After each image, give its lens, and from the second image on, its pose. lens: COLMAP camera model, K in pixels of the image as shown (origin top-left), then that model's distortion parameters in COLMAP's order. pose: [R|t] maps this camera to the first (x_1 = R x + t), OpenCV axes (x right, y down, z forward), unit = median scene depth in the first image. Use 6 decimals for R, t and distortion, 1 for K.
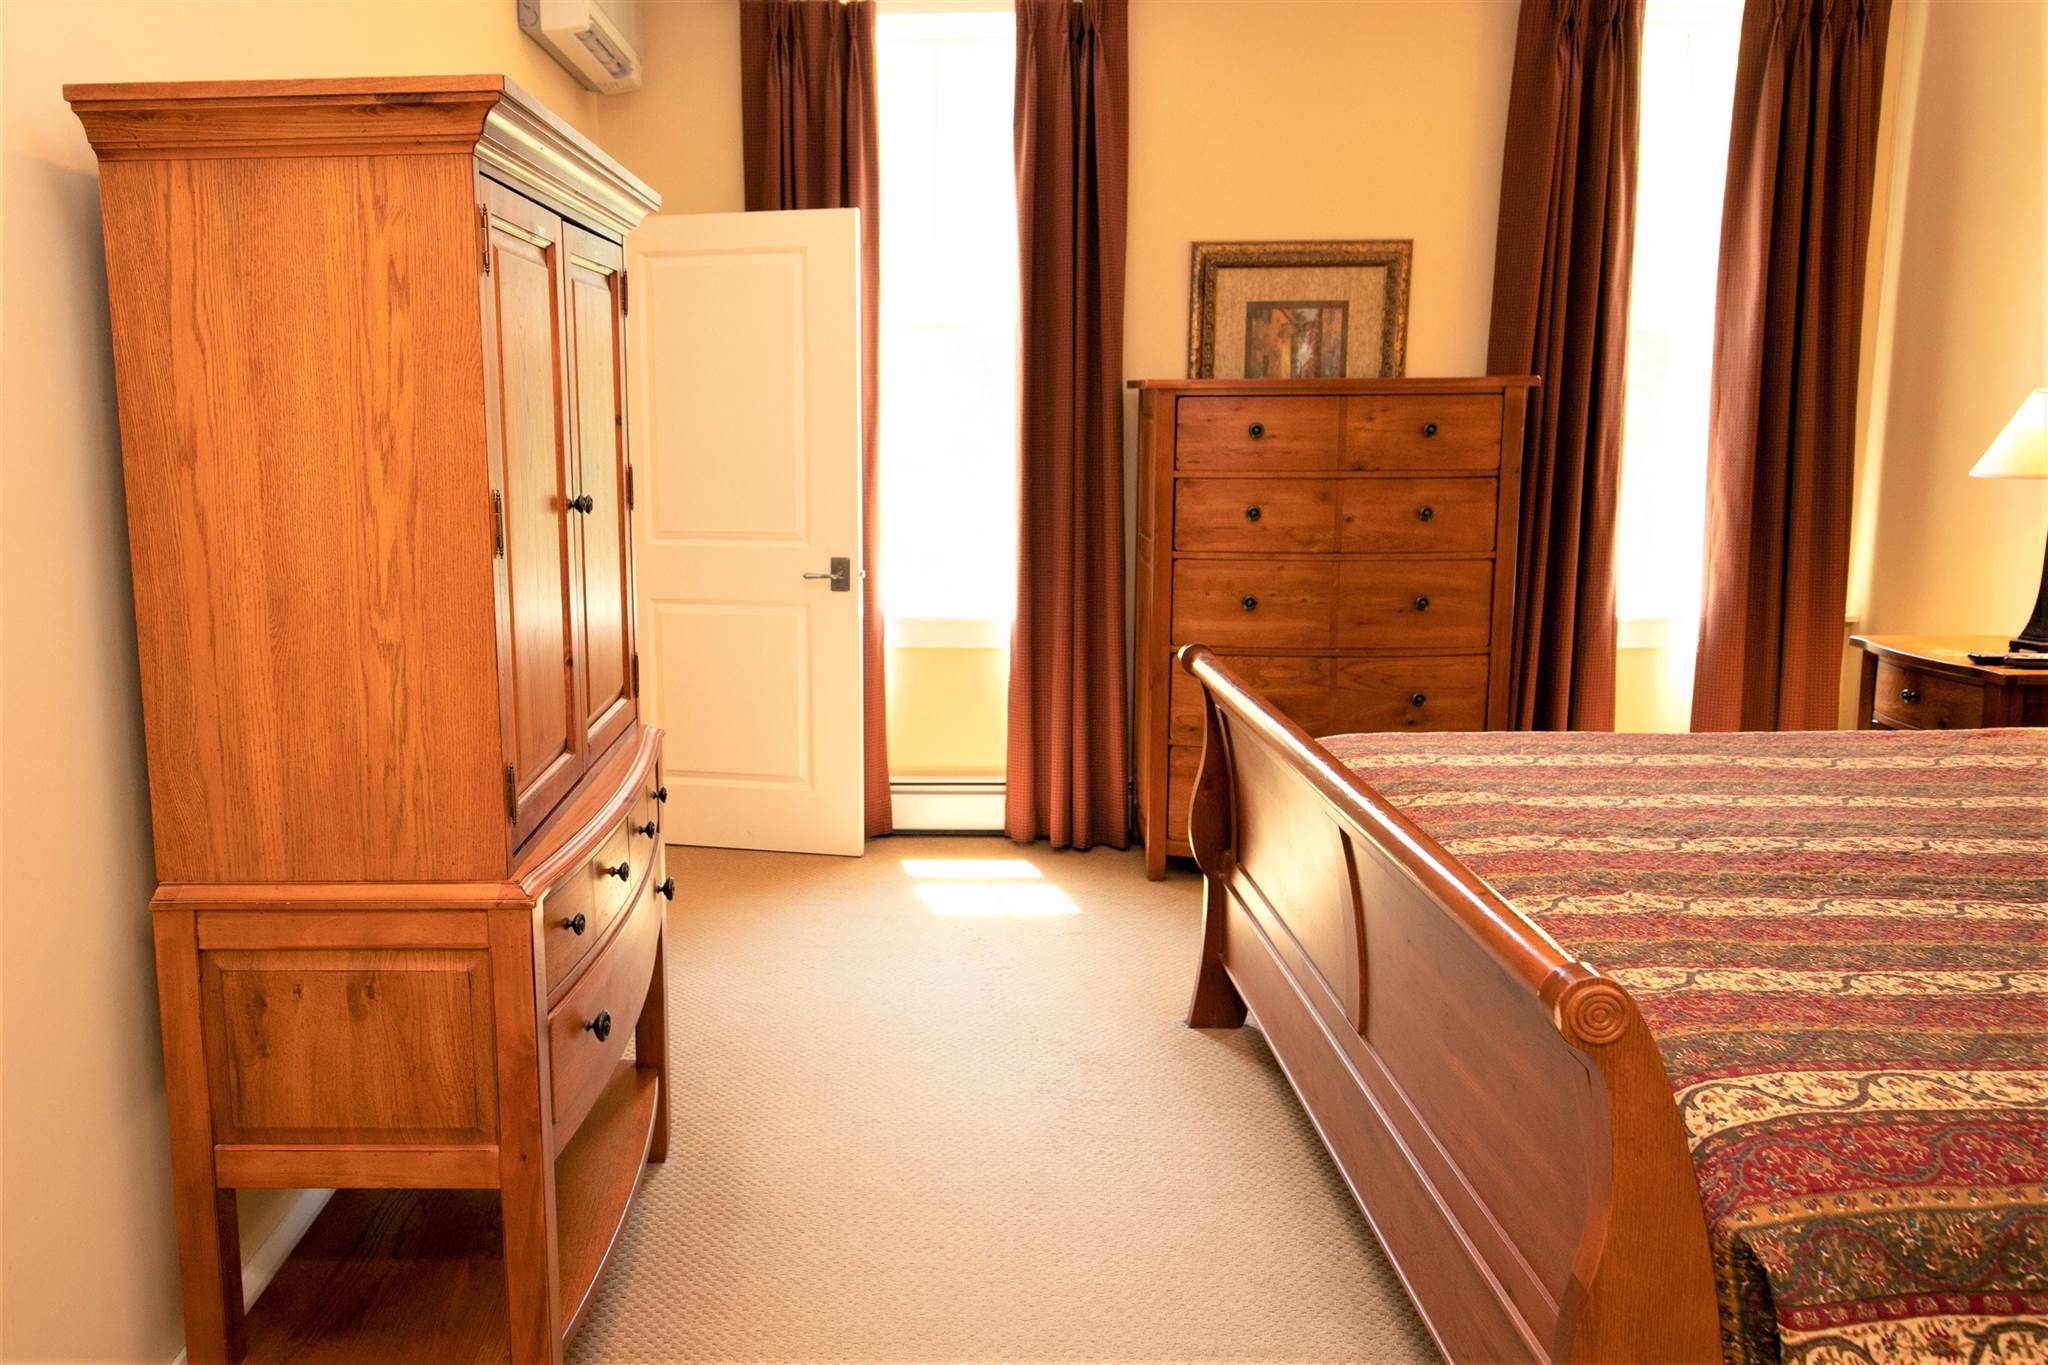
lens RADIAL K [[1420.9, 0, 1028.8], [0, 1420.9, 678.4], [0, 0, 1]] dist [0.010202, -0.000304]
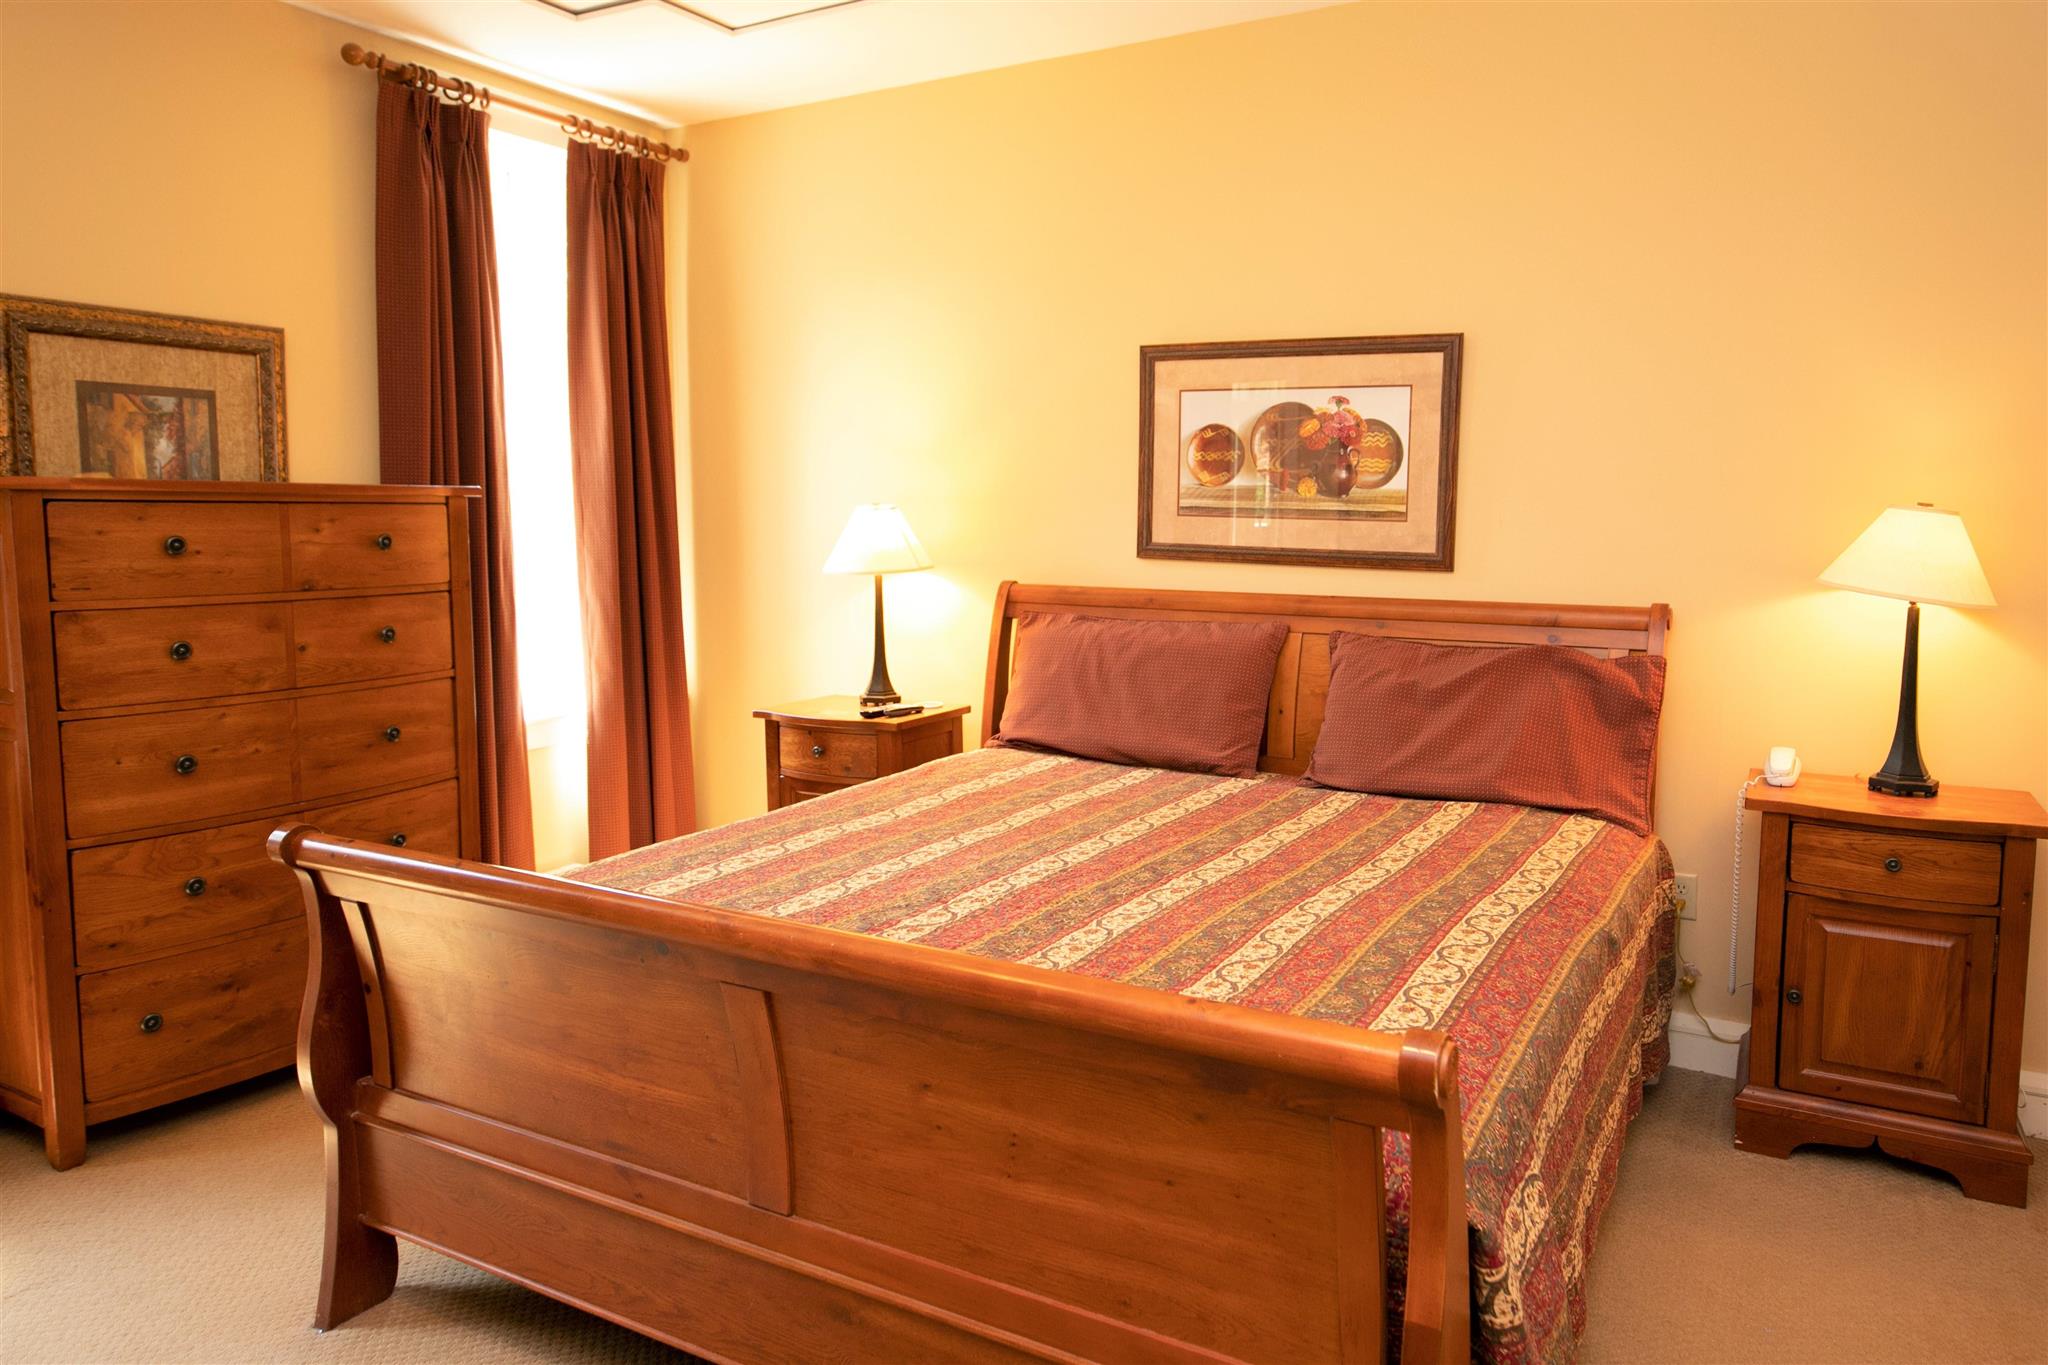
lens RADIAL K [[1254.8, 0, 1024.7], [0, 1254.8, 681.1], [0, 0, 1]] dist [0.020921, -0.004919]
pose [[0.531065, -0.106282, 0.840639, -0.178276], [0.158583, 0.987039, 0.024608, -0.042219], [-0.832359, 0.120243, 0.541037, 0.234831]]
